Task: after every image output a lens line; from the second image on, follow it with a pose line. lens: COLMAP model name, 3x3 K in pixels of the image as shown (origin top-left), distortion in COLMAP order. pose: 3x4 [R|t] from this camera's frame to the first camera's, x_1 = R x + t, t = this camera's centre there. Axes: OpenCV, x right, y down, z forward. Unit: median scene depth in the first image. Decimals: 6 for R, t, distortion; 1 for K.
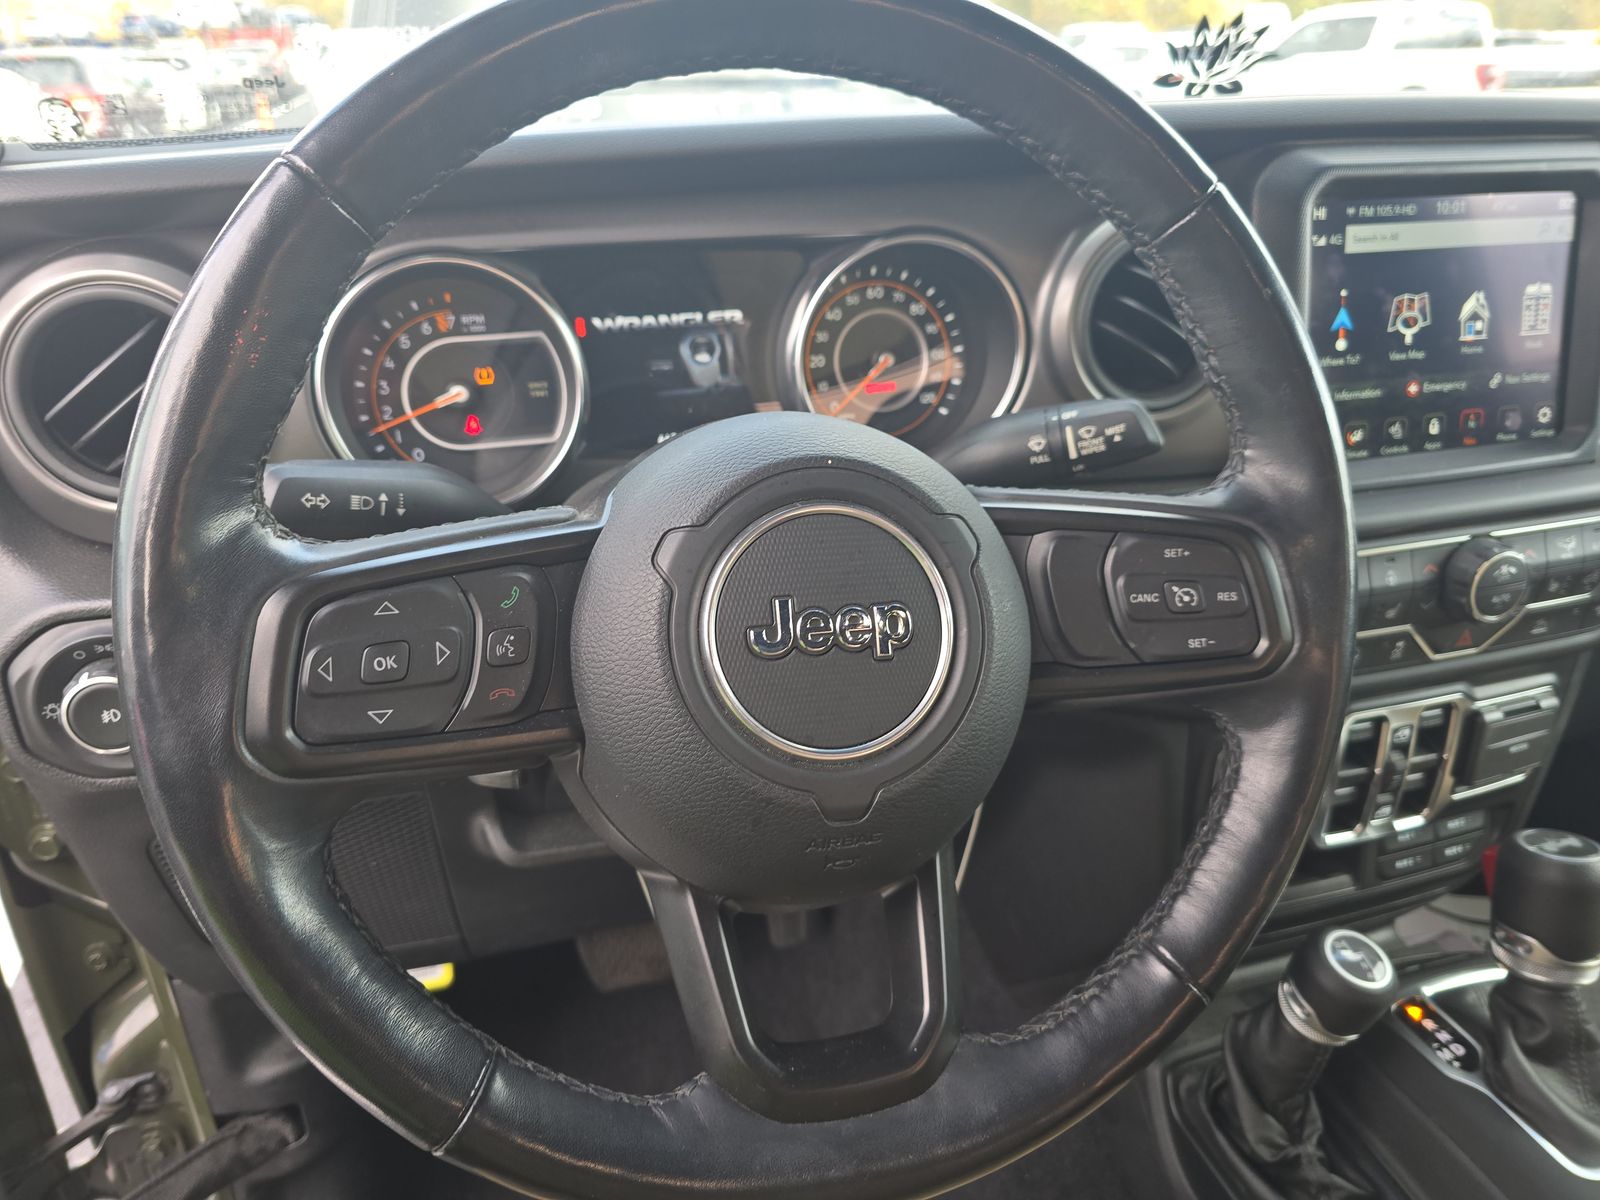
lens RADIAL K [[1061.8, 0, 800.0], [0, 1061.8, 600.0], [0, 0, 1]] dist [-0.004969, -0.001257]
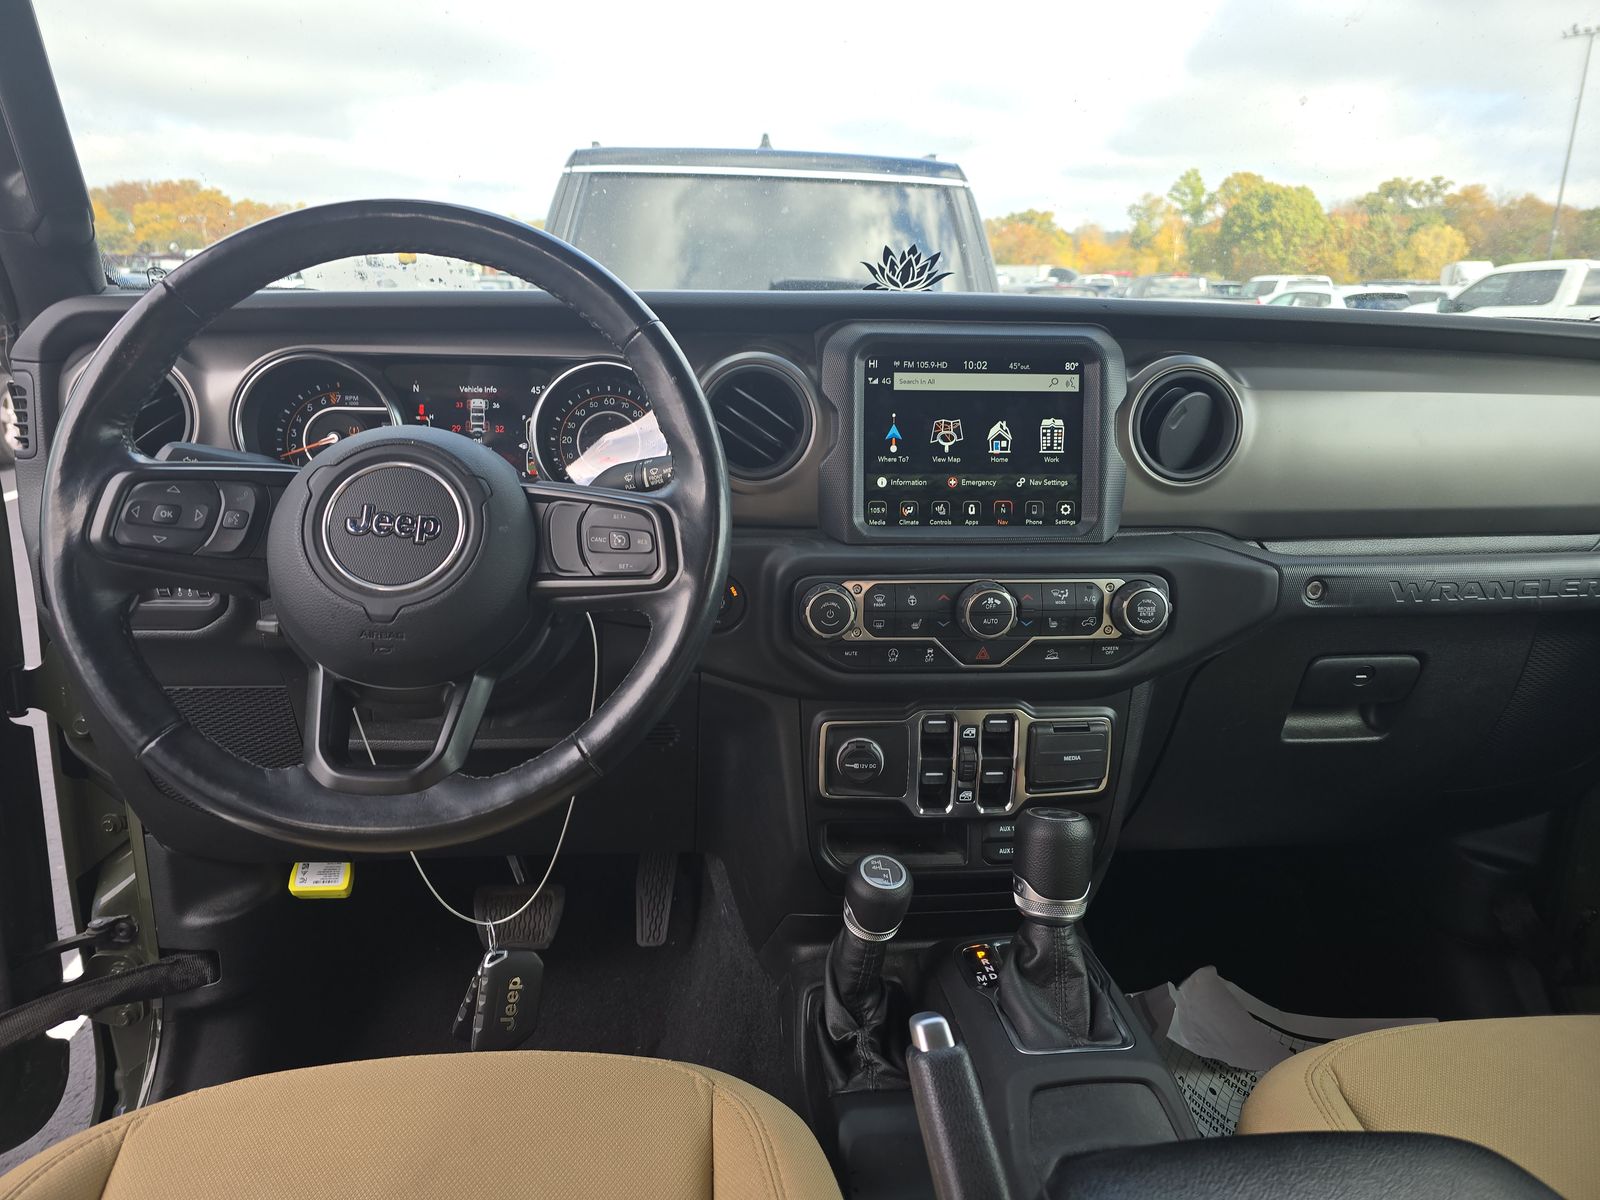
lens RADIAL K [[1077.6, 0, 844.8], [0, 1077.6, 636.6], [0, 0, 1]] dist [0.092676, -0.086316]
pose [[0.982764, 0.078738, -0.167260, 0.709453], [-0.105673, 0.981641, -0.158790, 0.273414], [0.151686, 0.173728, 0.973042, -0.466435]]
